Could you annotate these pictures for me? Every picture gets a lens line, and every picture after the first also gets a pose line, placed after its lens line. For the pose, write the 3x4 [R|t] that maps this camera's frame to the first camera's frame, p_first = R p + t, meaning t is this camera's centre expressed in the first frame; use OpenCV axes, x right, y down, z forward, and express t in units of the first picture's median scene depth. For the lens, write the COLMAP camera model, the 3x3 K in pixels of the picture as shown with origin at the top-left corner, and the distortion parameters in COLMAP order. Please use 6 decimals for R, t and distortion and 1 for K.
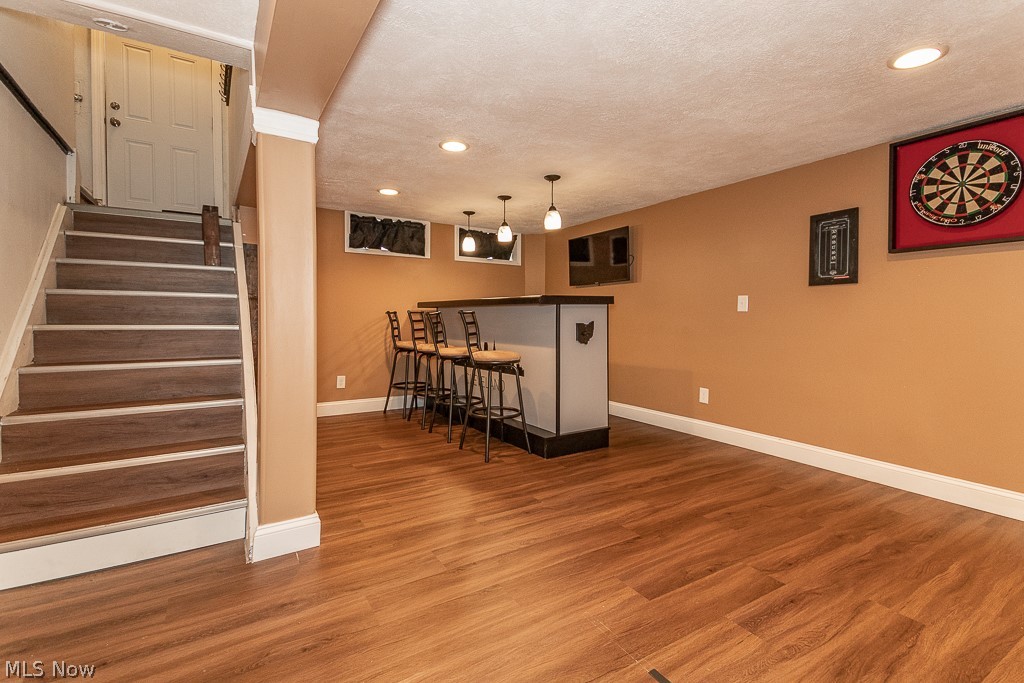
lens RADIAL K [[466.5, 0, 515.1], [0, 466.5, 319.7], [0, 0, 1]] dist [0.035939, -0.000088]
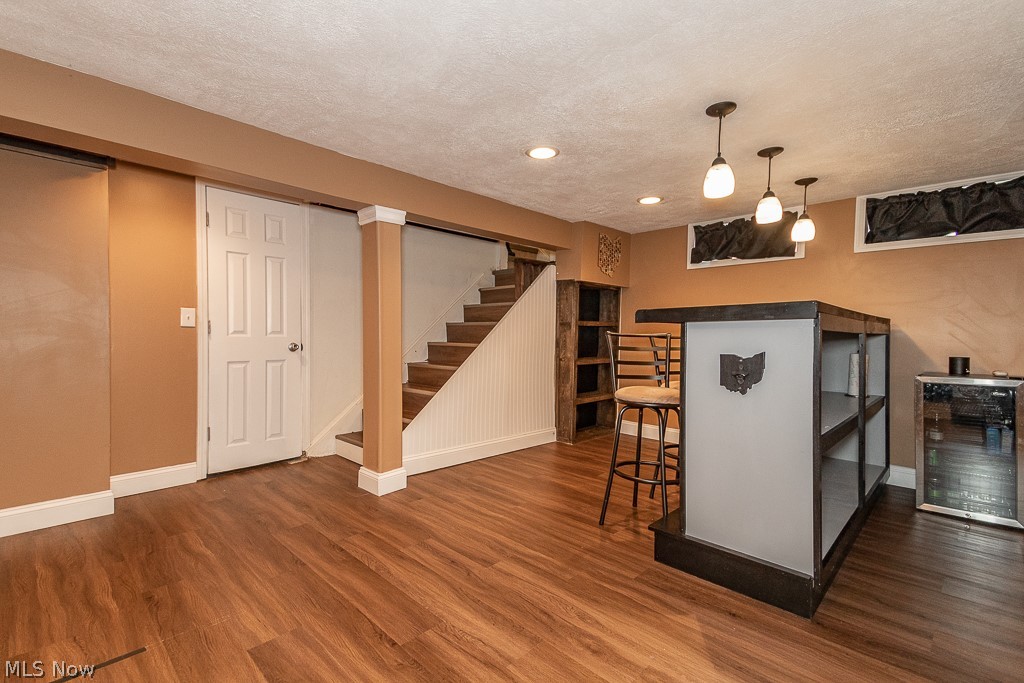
lens RADIAL K [[466.5, 0, 510.3], [0, 466.5, 340.4], [0, 0, 1]] dist [0.035939, -0.000088]
pose [[0.227114, 0.012720, -0.973785, 0.708981], [-0.012331, 0.999872, 0.010185, -0.014597], [0.973790, 0.009695, 0.227242, 0.699073]]
